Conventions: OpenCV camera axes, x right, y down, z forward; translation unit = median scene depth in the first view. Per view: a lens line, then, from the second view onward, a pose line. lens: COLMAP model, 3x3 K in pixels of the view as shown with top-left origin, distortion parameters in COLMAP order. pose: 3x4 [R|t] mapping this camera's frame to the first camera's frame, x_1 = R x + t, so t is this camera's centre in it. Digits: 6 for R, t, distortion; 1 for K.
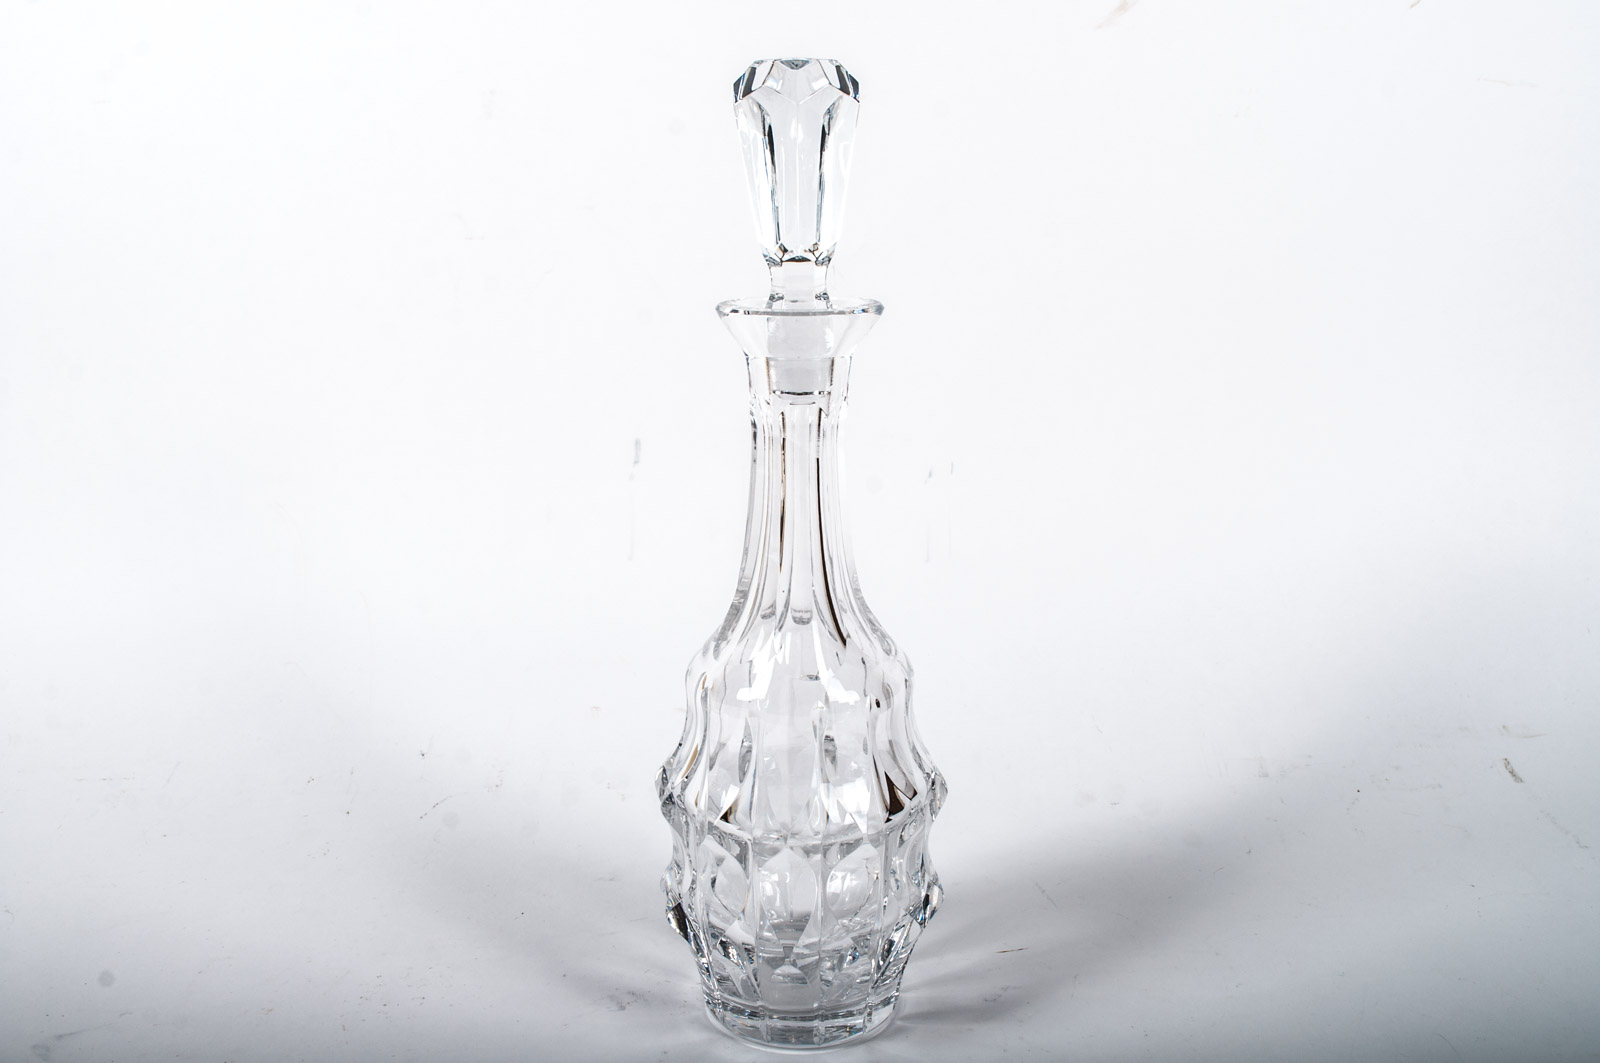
lens RADIAL K [[1570.3, 0, 779.0], [0, 1570.3, 533.9], [0, 0, 1]] dist [-0.040947, 0.000000]
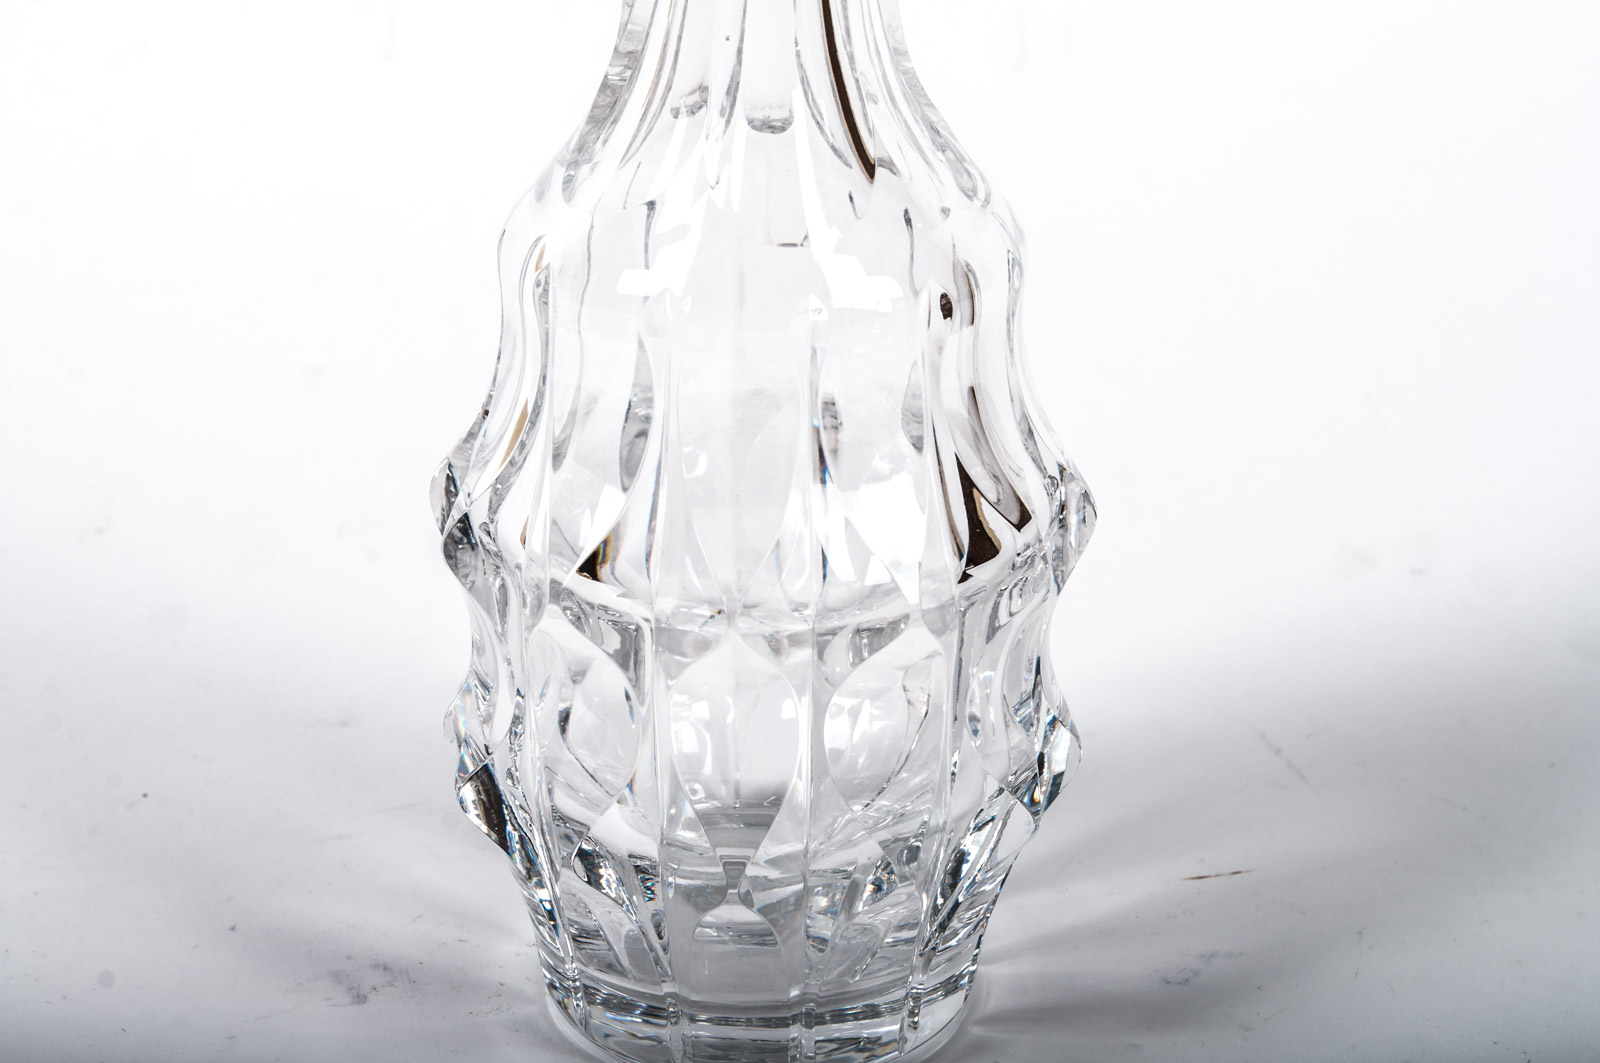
lens RADIAL K [[2971.8, 0, 798.2], [0, 2971.8, 535.5], [0, 0, 1]] dist [0.119193, 0.000000]
pose [[0.999384, 0.004562, 0.034788, -0.005284], [-0.009517, 0.989586, 0.143631, 0.050386], [-0.033770, -0.143873, 0.989020, 0.178524]]
